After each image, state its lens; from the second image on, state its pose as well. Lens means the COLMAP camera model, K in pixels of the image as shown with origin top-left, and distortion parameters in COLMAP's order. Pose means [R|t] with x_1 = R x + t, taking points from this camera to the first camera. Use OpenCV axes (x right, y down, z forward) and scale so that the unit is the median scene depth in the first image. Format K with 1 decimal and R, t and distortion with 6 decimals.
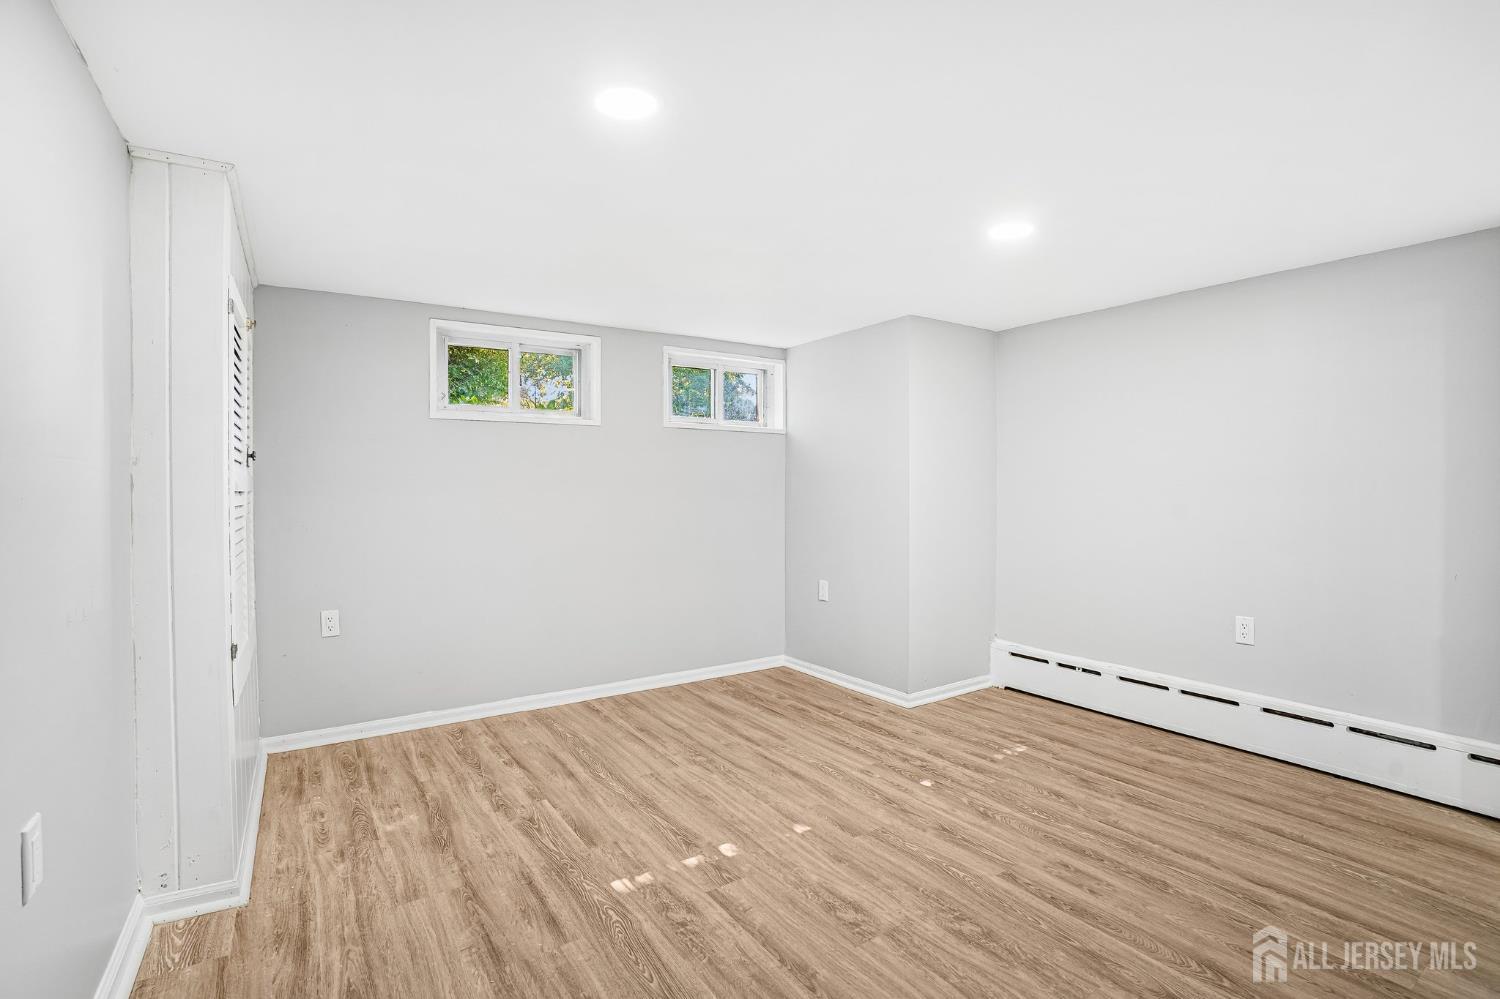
lens RADIAL K [[695.0, 0, 753.1], [0, 695.0, 492.1], [0, 0, 1]] dist [-0.076780, 0.027503]
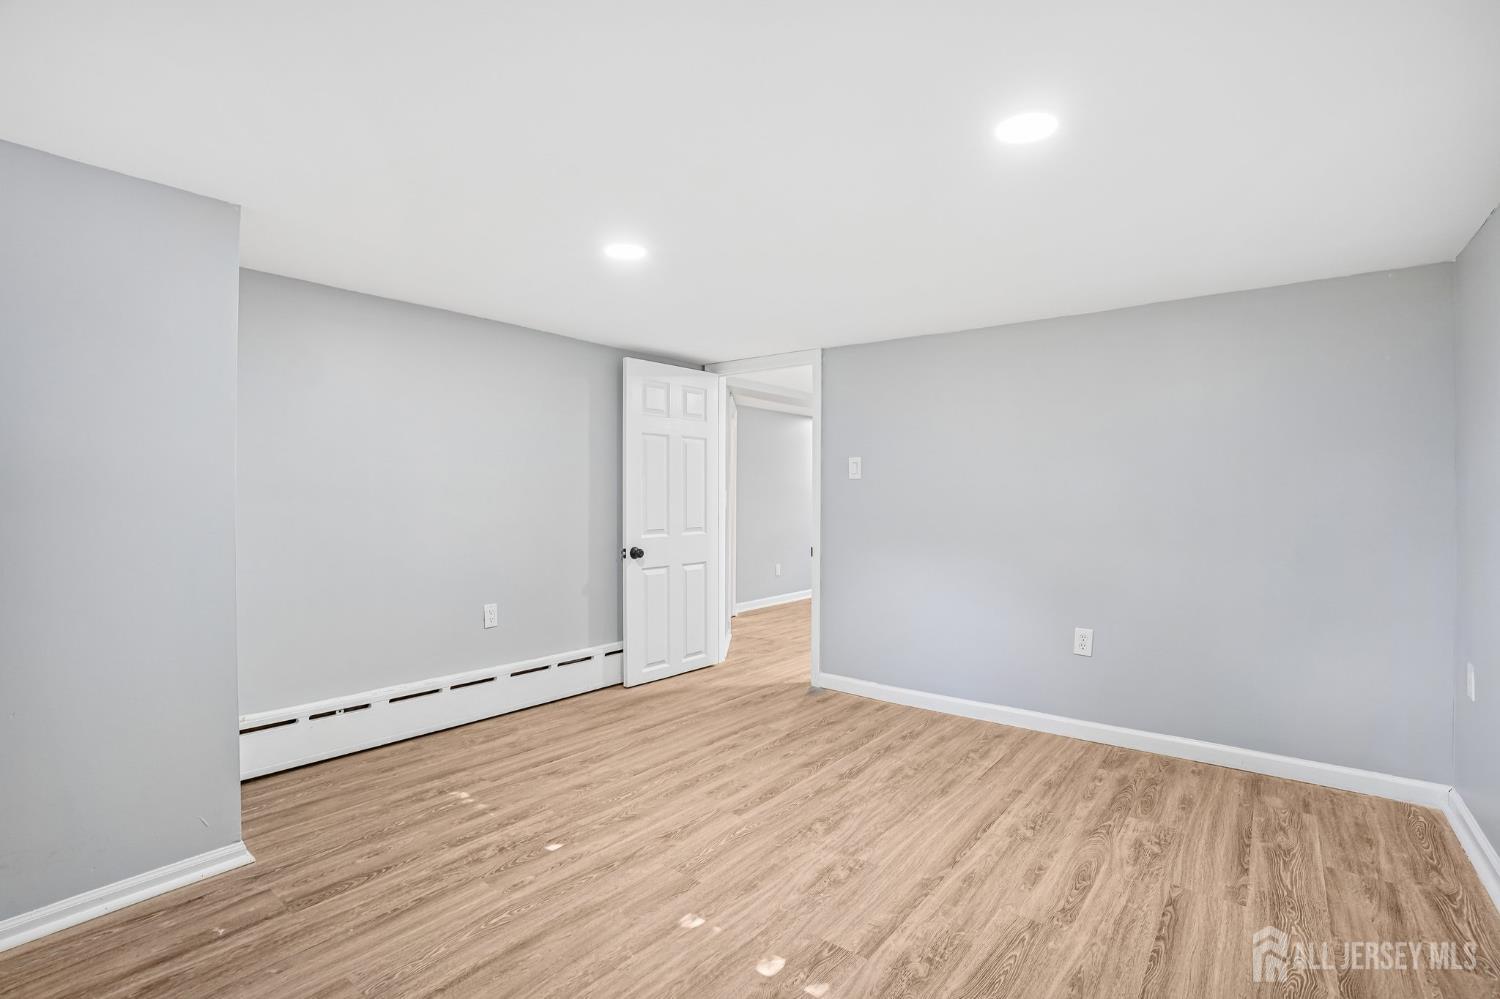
lens RADIAL K [[695.0, 0, 750.5], [0, 695.0, 492.8], [0, 0, 1]] dist [-0.076780, 0.027503]
pose [[-0.304782, 0.004875, 0.952410, -0.592446], [0.002014, 0.999988, -0.004474, -0.005968], [-0.952420, 0.000555, -0.304788, 0.977988]]
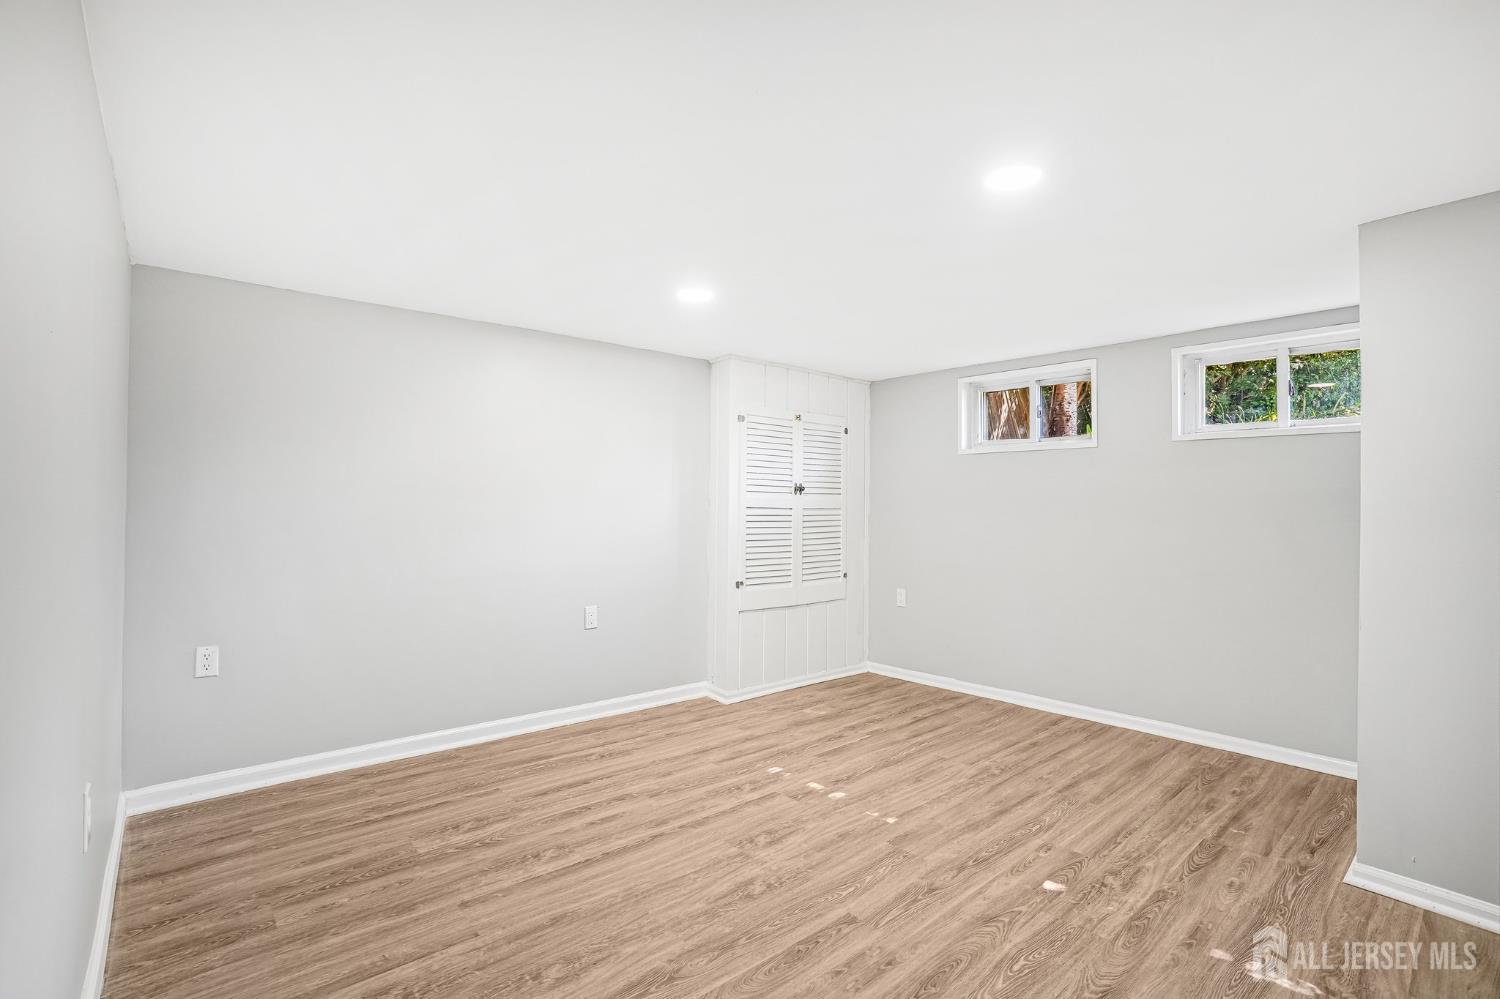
lens RADIAL K [[695.0, 0, 751.7], [0, 695.0, 495.8], [0, 0, 1]] dist [-0.076780, 0.027503]
pose [[0.126099, -0.009596, -0.991971, 0.941726], [-0.014574, 0.999827, -0.011524, -0.008996], [0.991911, 0.015911, 0.125937, 0.527753]]
